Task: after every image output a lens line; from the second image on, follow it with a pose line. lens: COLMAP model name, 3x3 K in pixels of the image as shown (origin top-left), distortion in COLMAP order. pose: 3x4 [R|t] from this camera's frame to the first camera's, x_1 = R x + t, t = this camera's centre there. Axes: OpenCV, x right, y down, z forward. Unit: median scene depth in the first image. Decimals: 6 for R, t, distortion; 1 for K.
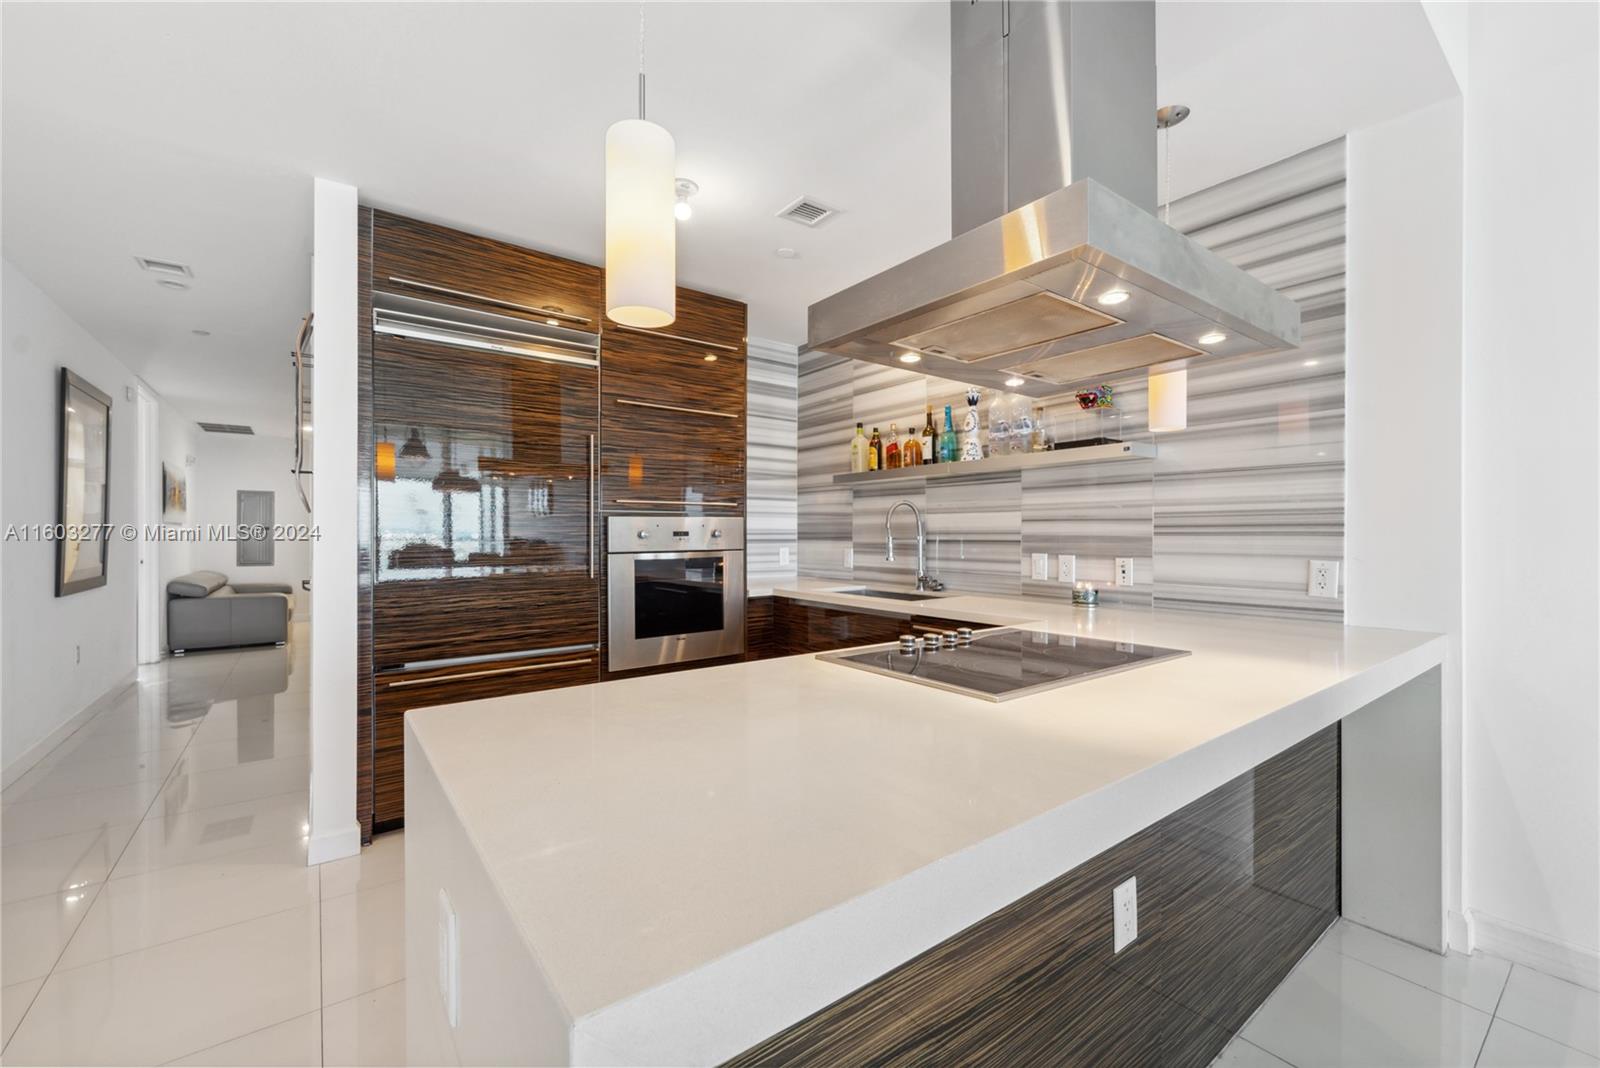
lens RADIAL K [[654.5, 0, 798.5], [0, 654.5, 533.6], [0, 0, 1]] dist [0.007272, 0.000061]
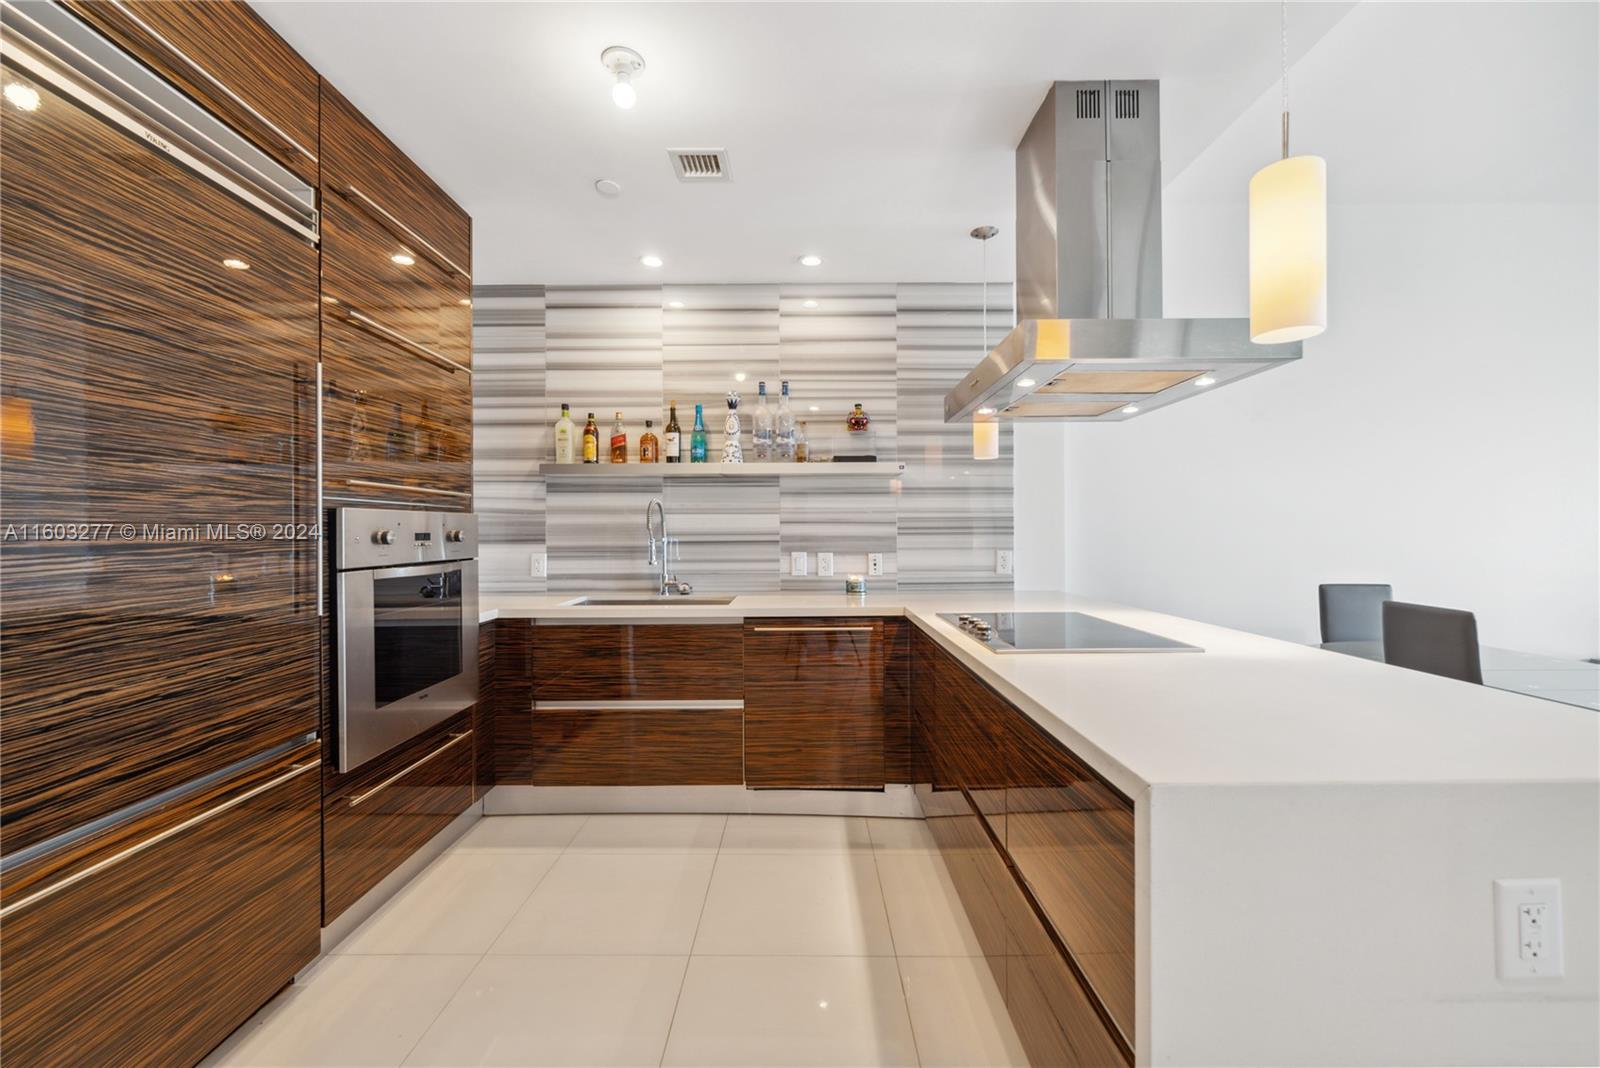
lens RADIAL K [[654.5, 0, 803.9], [0, 654.5, 535.1], [0, 0, 1]] dist [0.007272, 0.000061]
pose [[0.598610, -0.004832, 0.801026, -0.482716], [0.004280, 0.999987, 0.002834, -0.001571], [-0.801029, 0.001731, 0.598622, 0.300170]]
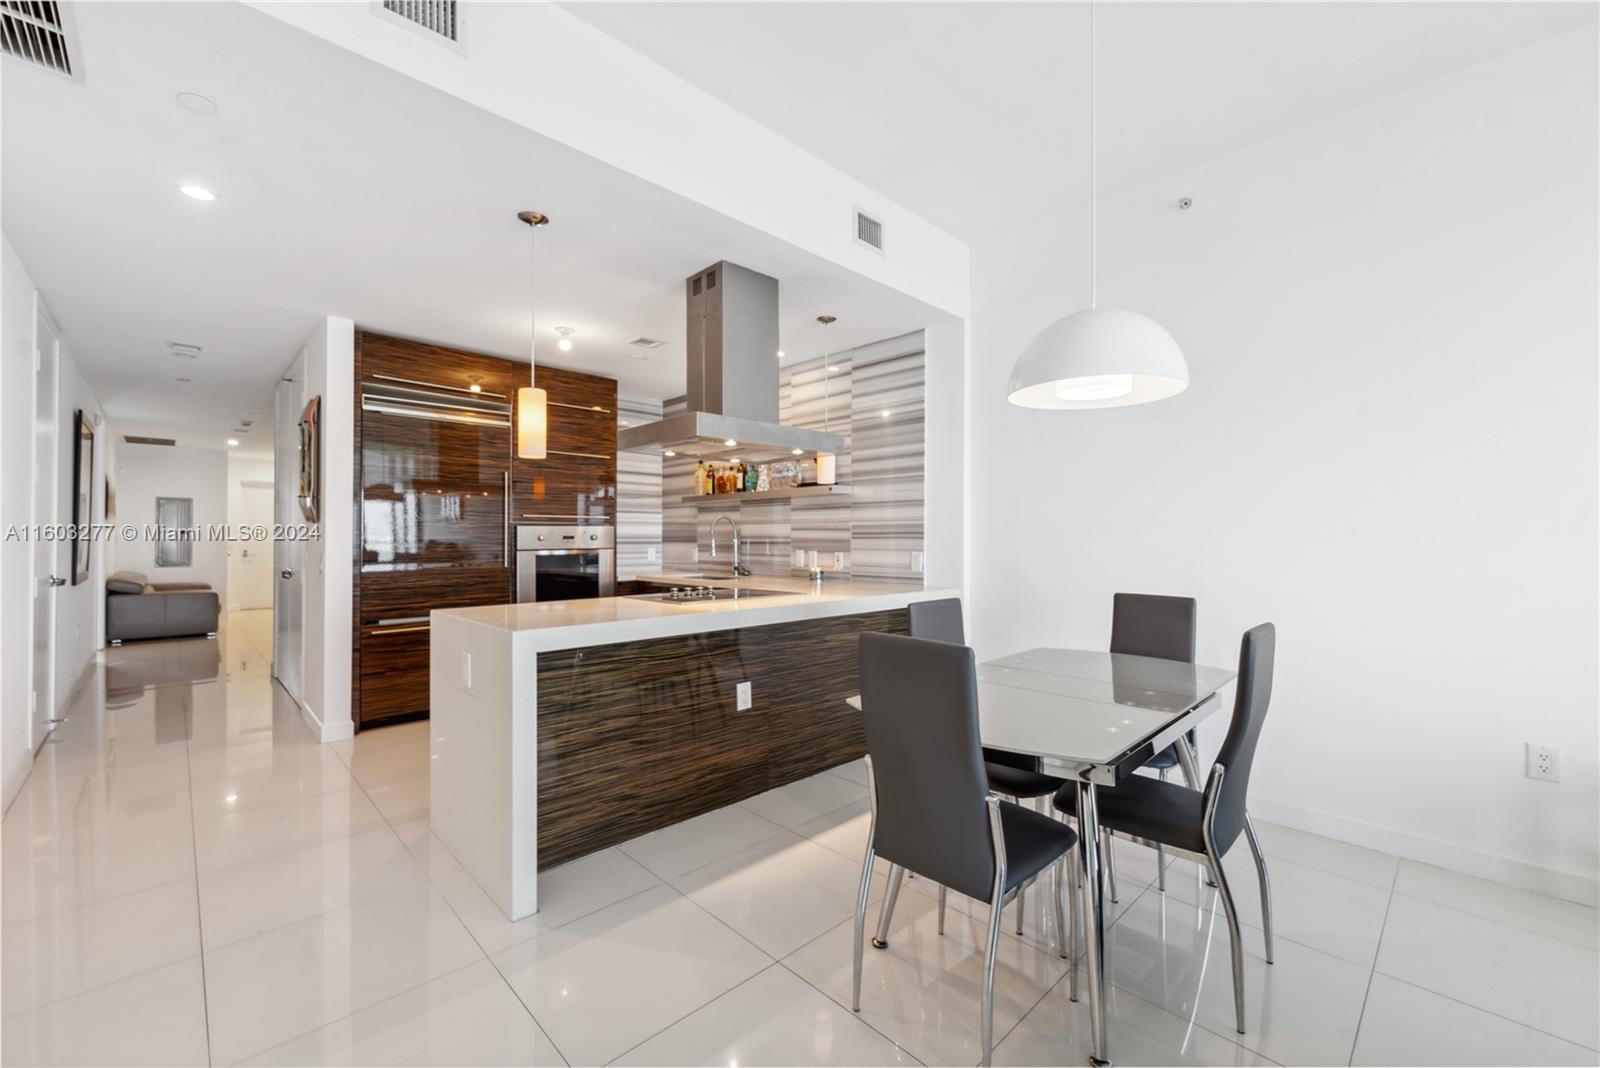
lens RADIAL K [[654.5, 0, 799.1], [0, 654.5, 535.7], [0, 0, 1]] dist [0.007272, 0.000061]
pose [[0.991954, 0.001754, 0.126590, 0.151945], [-0.001370, 0.999994, -0.003118, 0.000164], [-0.126594, 0.002919, 0.991950, -0.543052]]
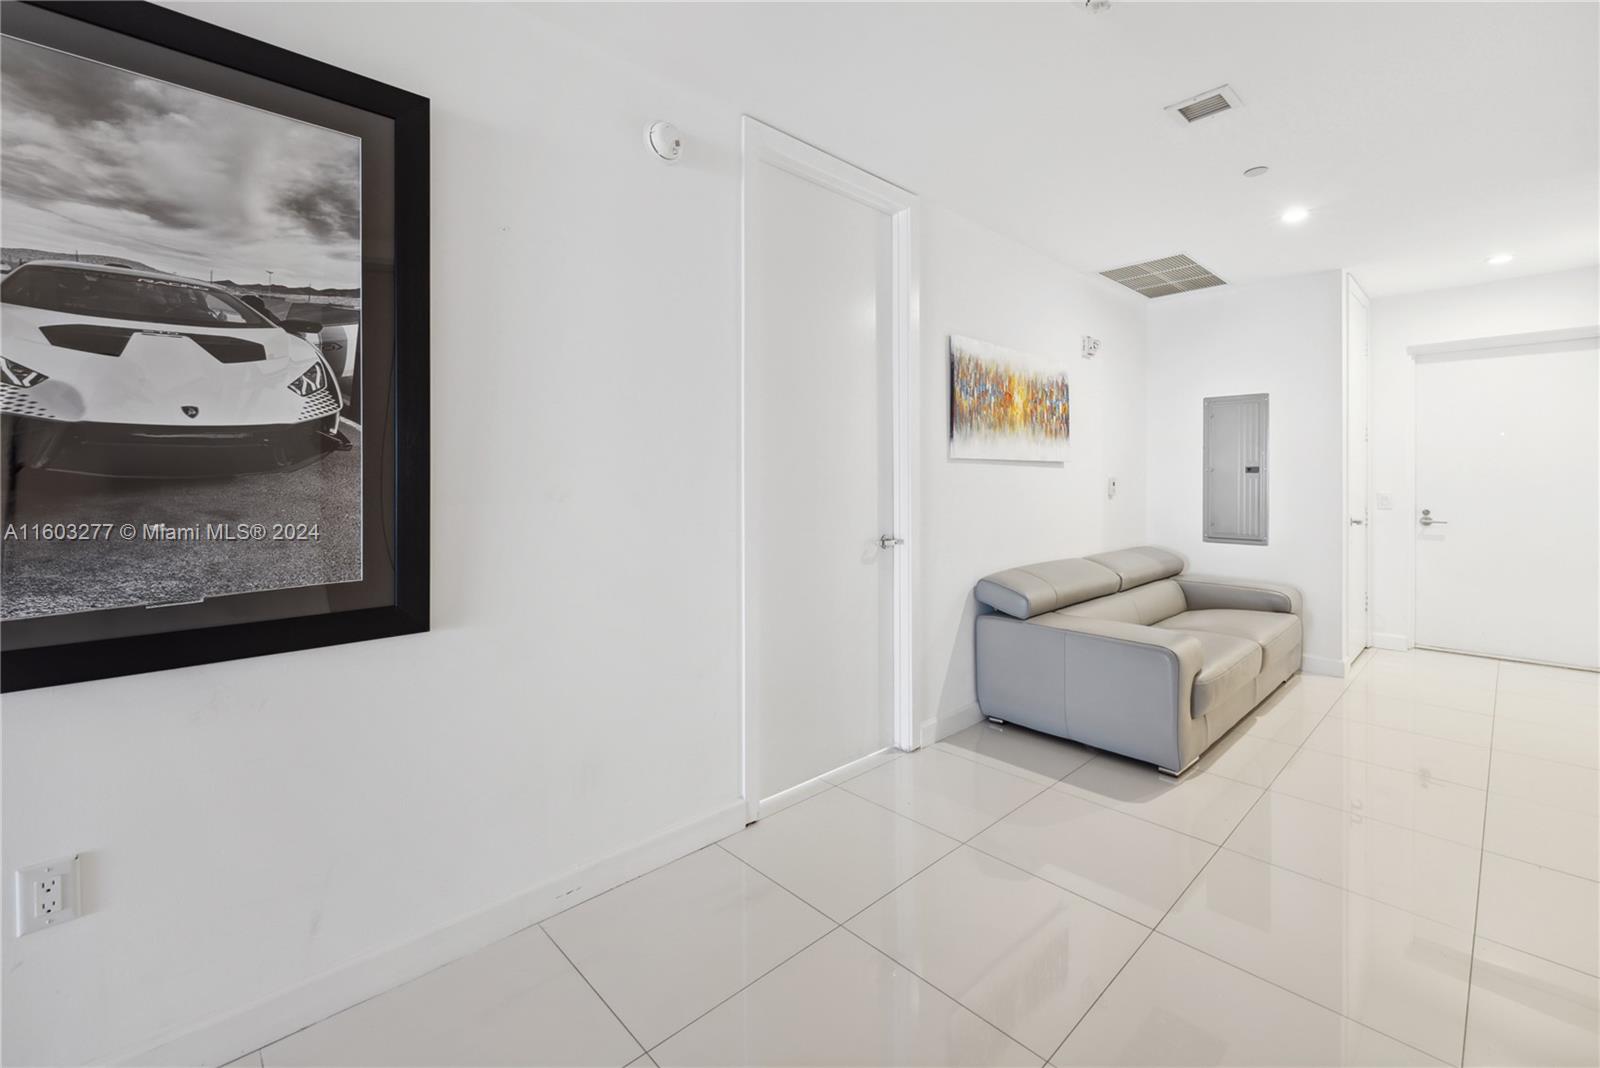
lens RADIAL K [[654.5, 0, 830.1], [0, 654.5, 471.5], [0, 0, 1]] dist [0.007272, 0.000061]
pose [[0.122614, -0.012878, -0.992371, -0.974685], [-0.002662, 0.999908, -0.013305, 0.000165], [0.992451, 0.004273, 0.122568, 1.673575]]
